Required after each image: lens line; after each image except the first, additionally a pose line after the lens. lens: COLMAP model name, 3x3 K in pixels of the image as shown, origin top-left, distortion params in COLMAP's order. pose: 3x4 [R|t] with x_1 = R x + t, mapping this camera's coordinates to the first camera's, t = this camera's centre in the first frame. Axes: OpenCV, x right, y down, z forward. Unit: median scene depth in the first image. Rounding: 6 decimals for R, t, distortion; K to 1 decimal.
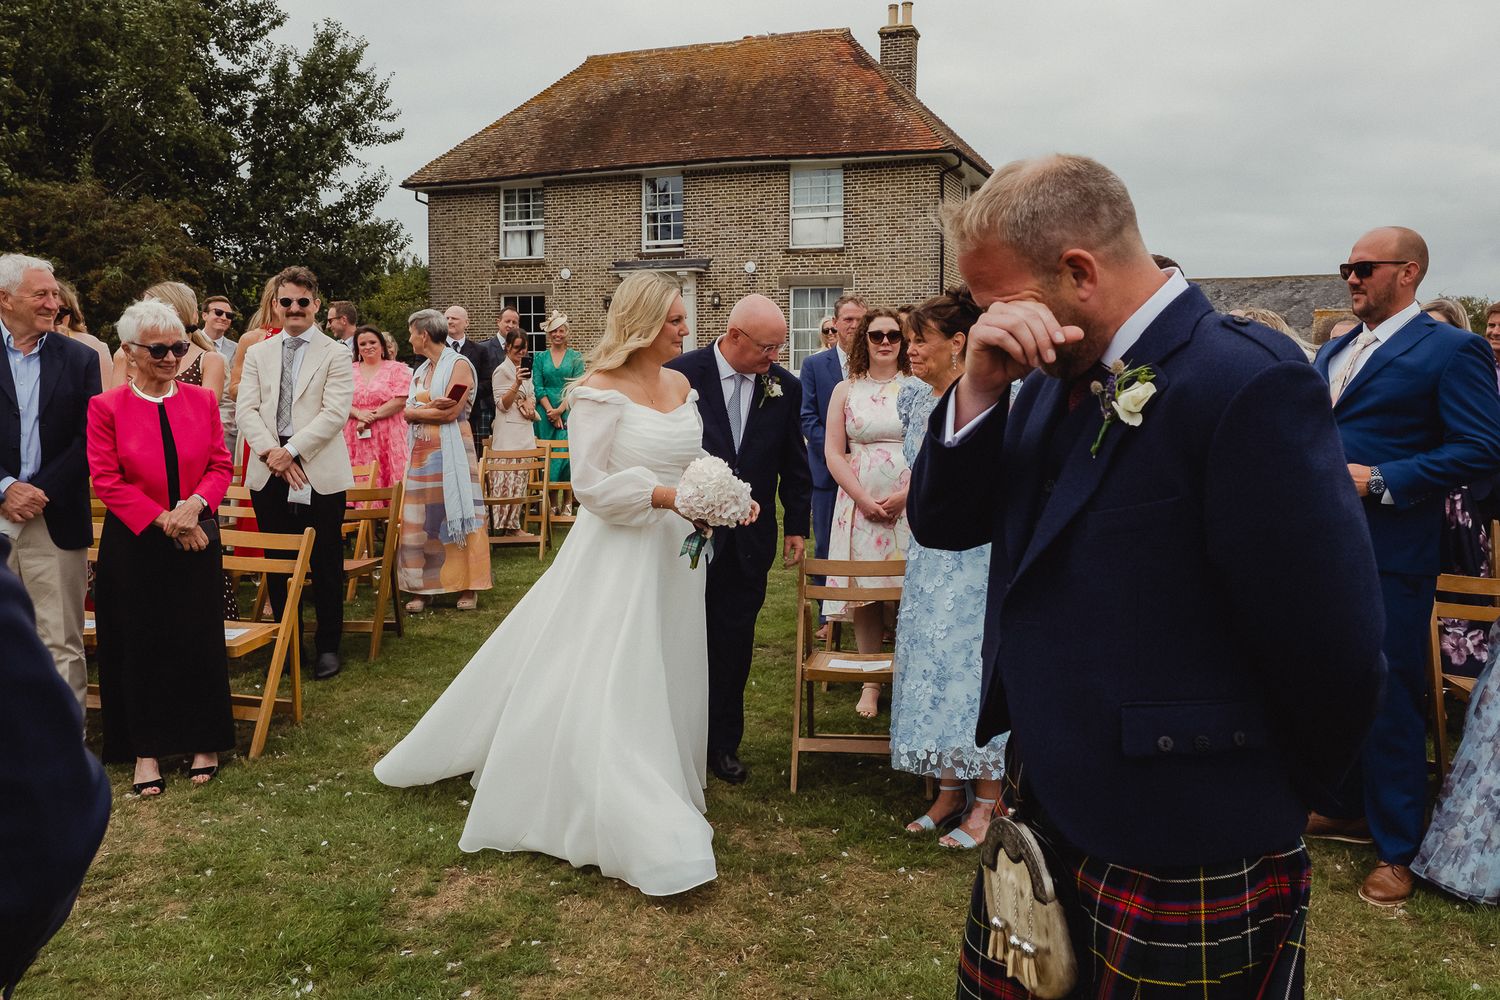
lens RADIAL K [[1099.9, 0, 746.8], [0, 1099.9, 491.5], [0, 0, 1]] dist [-0.004960, 0.008858]
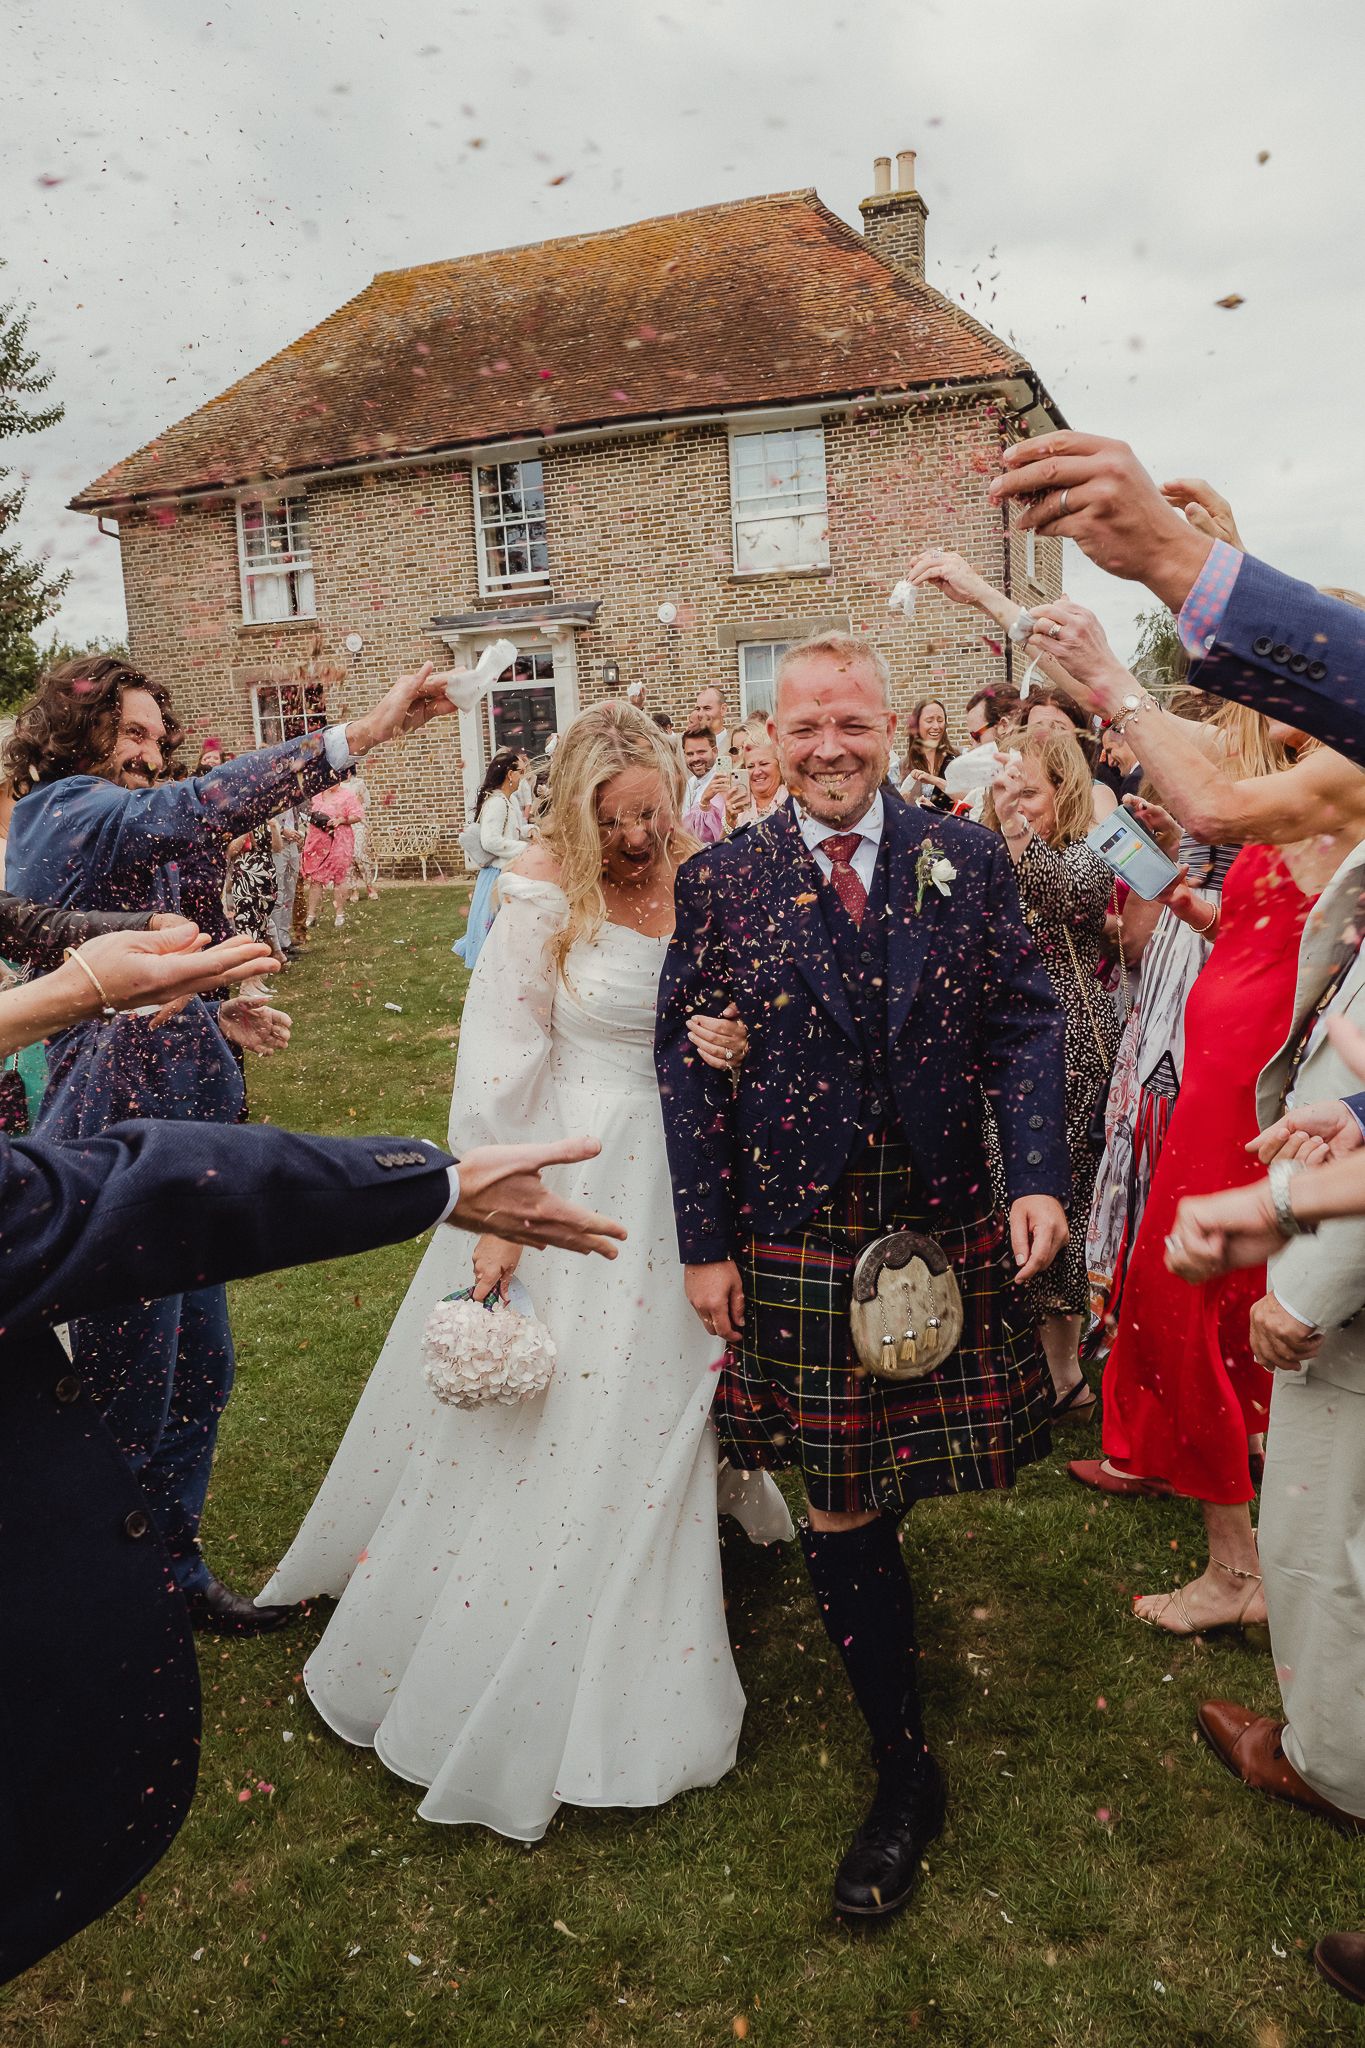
lens RADIAL K [[1501.8, 0, 687.8], [0, 1501.8, 1042.9], [0, 0, 1]] dist [-0.004960, 0.008858]
pose [[0.998612, -0.052076, 0.007900, -0.003629], [0.051479, 0.996697, 0.062804, -0.025455], [-0.011144, -0.062310, 0.997995, 0.183222]]
